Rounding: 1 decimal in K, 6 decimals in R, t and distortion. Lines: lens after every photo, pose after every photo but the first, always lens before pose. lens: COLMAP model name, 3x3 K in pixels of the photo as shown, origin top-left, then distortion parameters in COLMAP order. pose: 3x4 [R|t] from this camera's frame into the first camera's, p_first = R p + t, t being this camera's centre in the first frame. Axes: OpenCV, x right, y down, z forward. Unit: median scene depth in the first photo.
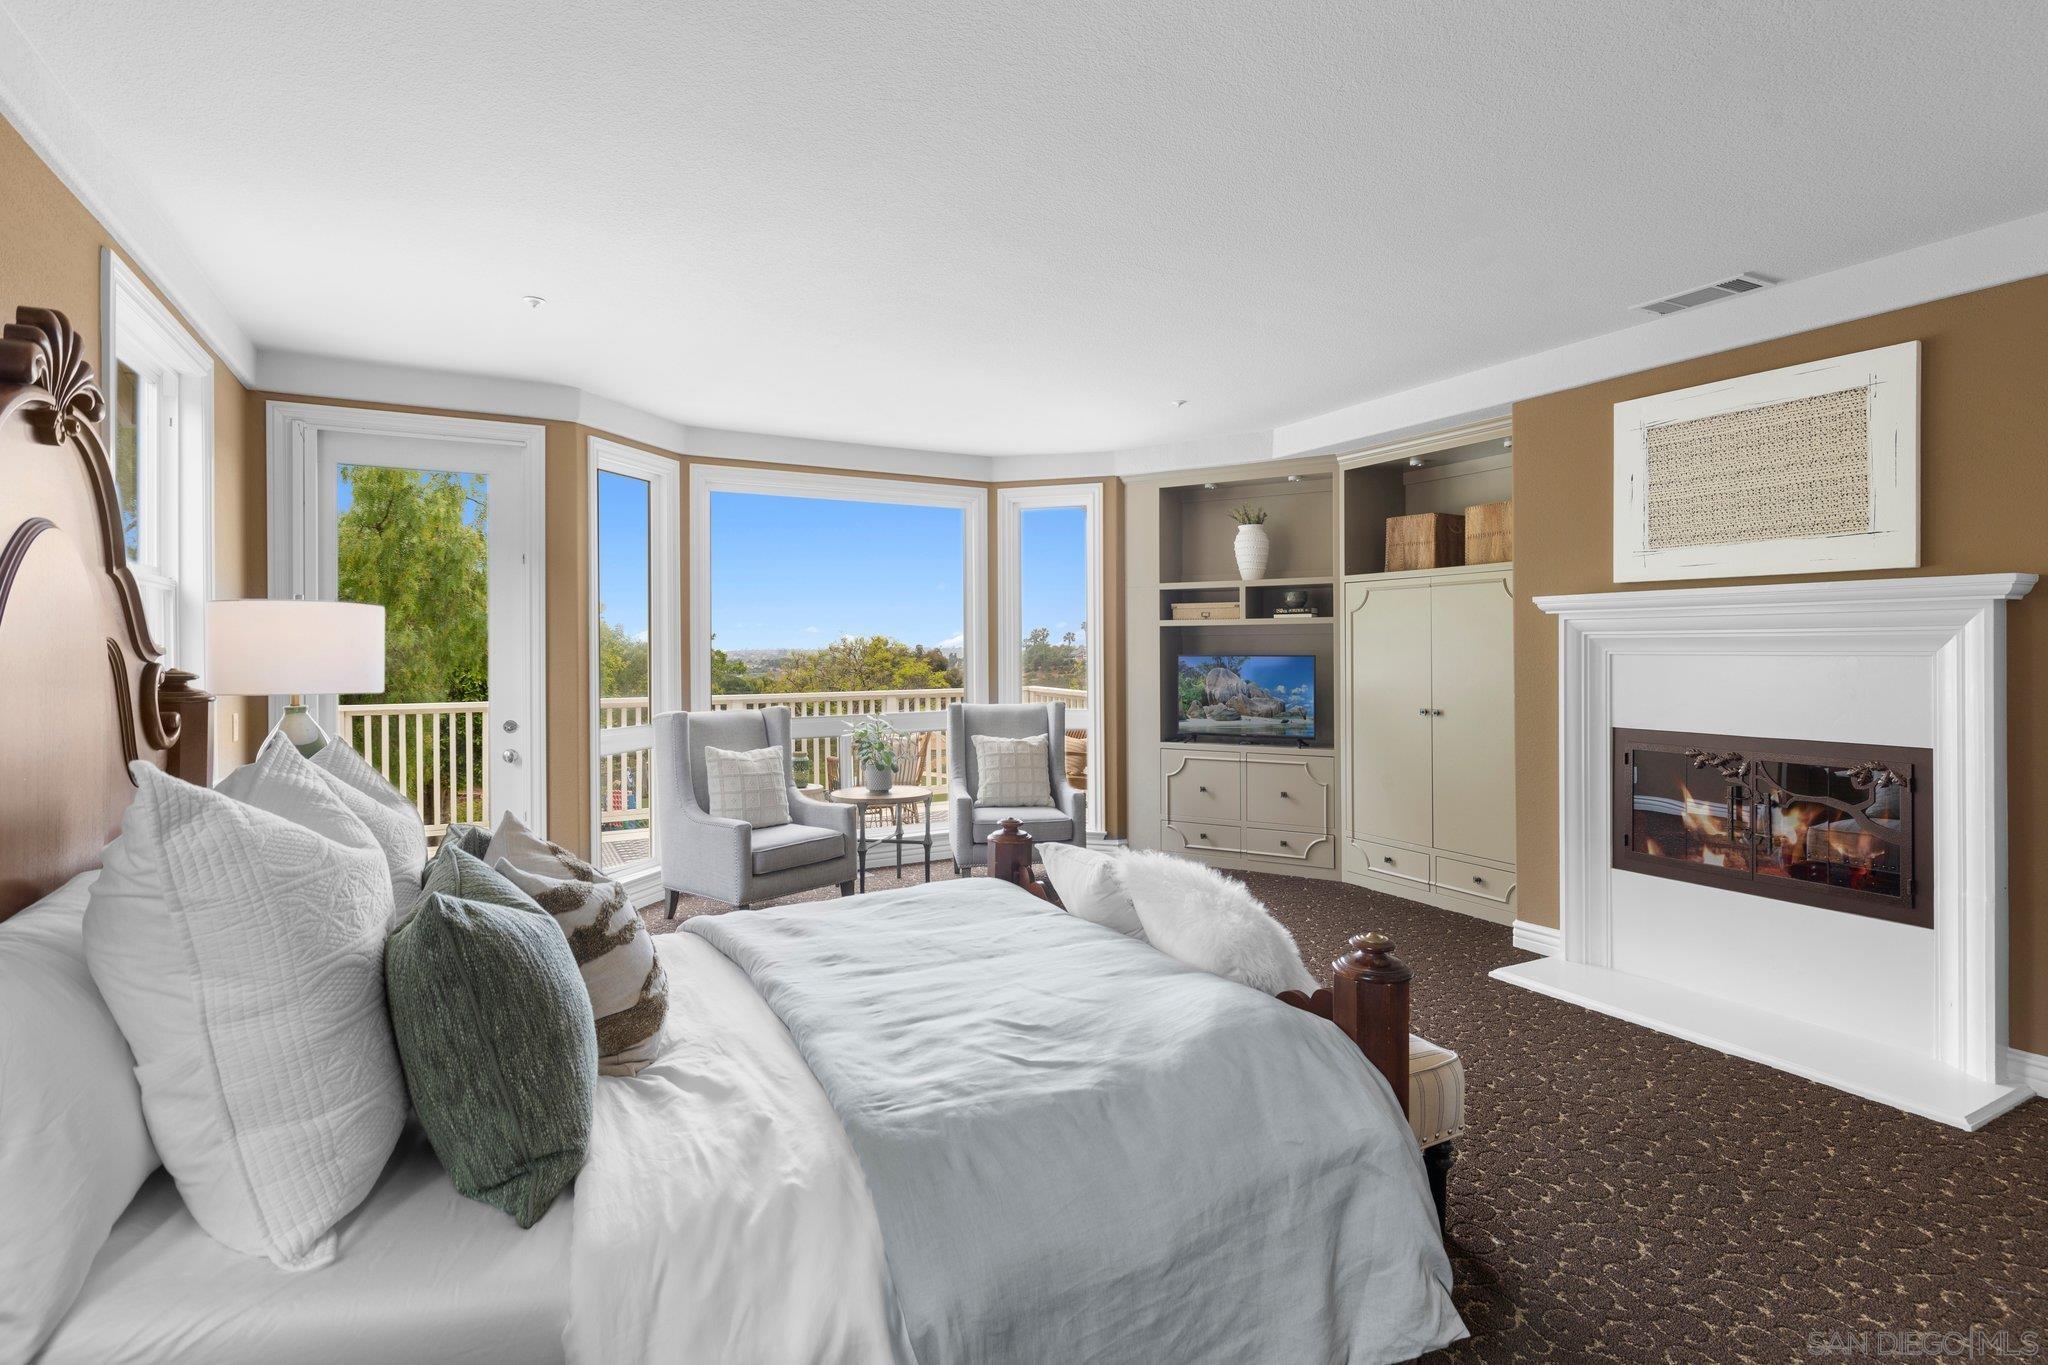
lens RADIAL K [[978.3, 0, 1025.1], [0, 978.3, 654.0], [0, 0, 1]] dist [-0.001728, 0.001200]
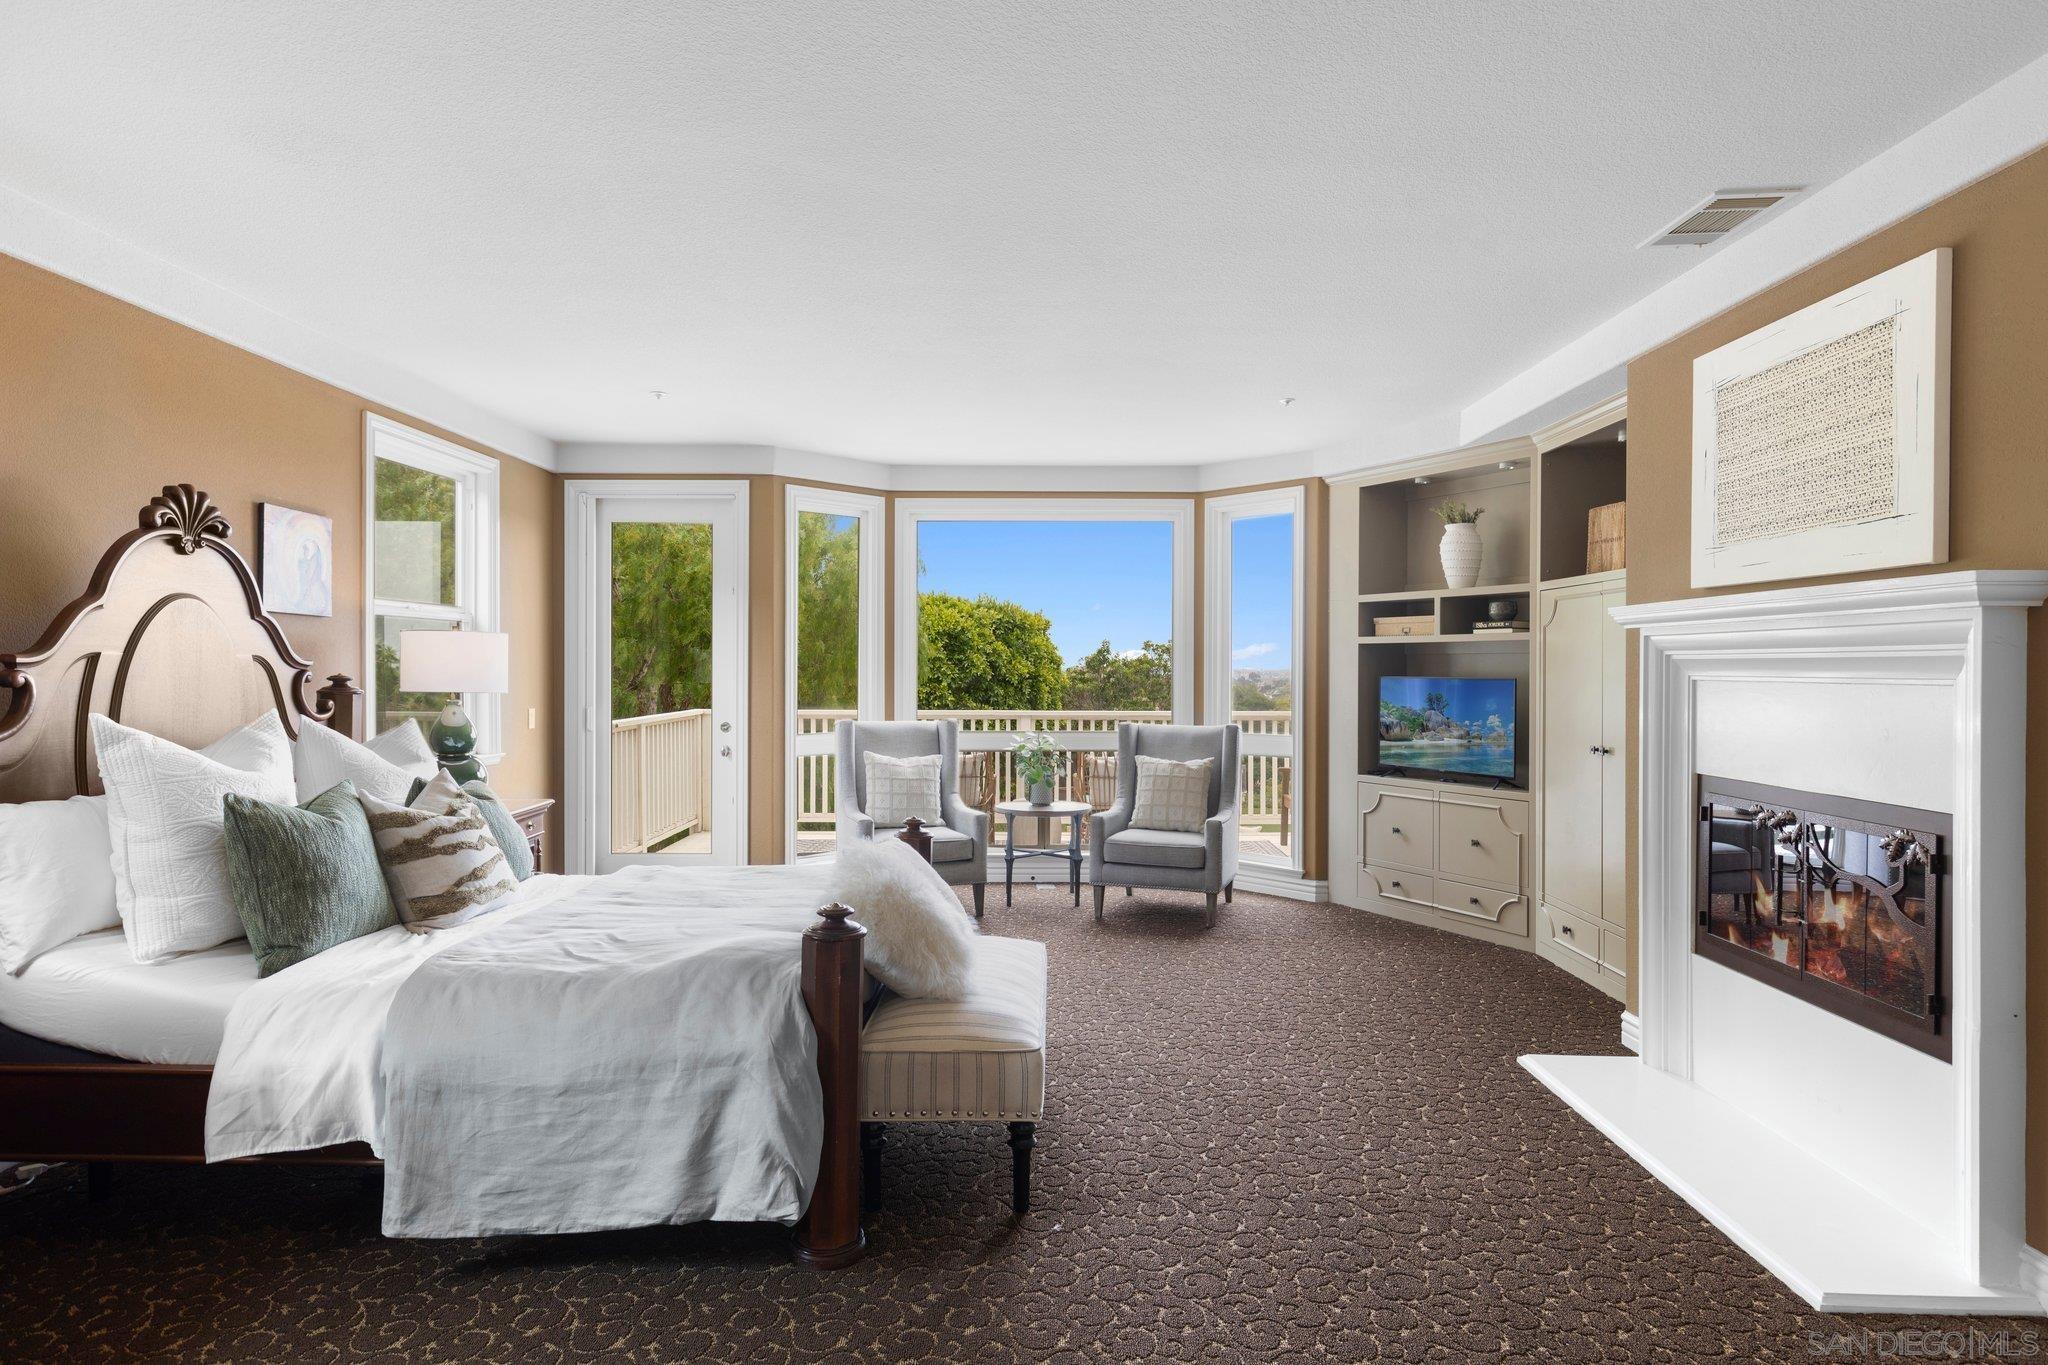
lens RADIAL K [[1121.0, 0, 1041.1], [0, 1121.0, 676.5], [0, 0, 1]] dist [0.006572, -0.000225]
pose [[0.871847, 0.011775, -0.489637, 0.442066], [-0.010336, 0.999931, 0.005643, -0.001440], [0.489670, 0.000141, 0.871908, -0.029274]]
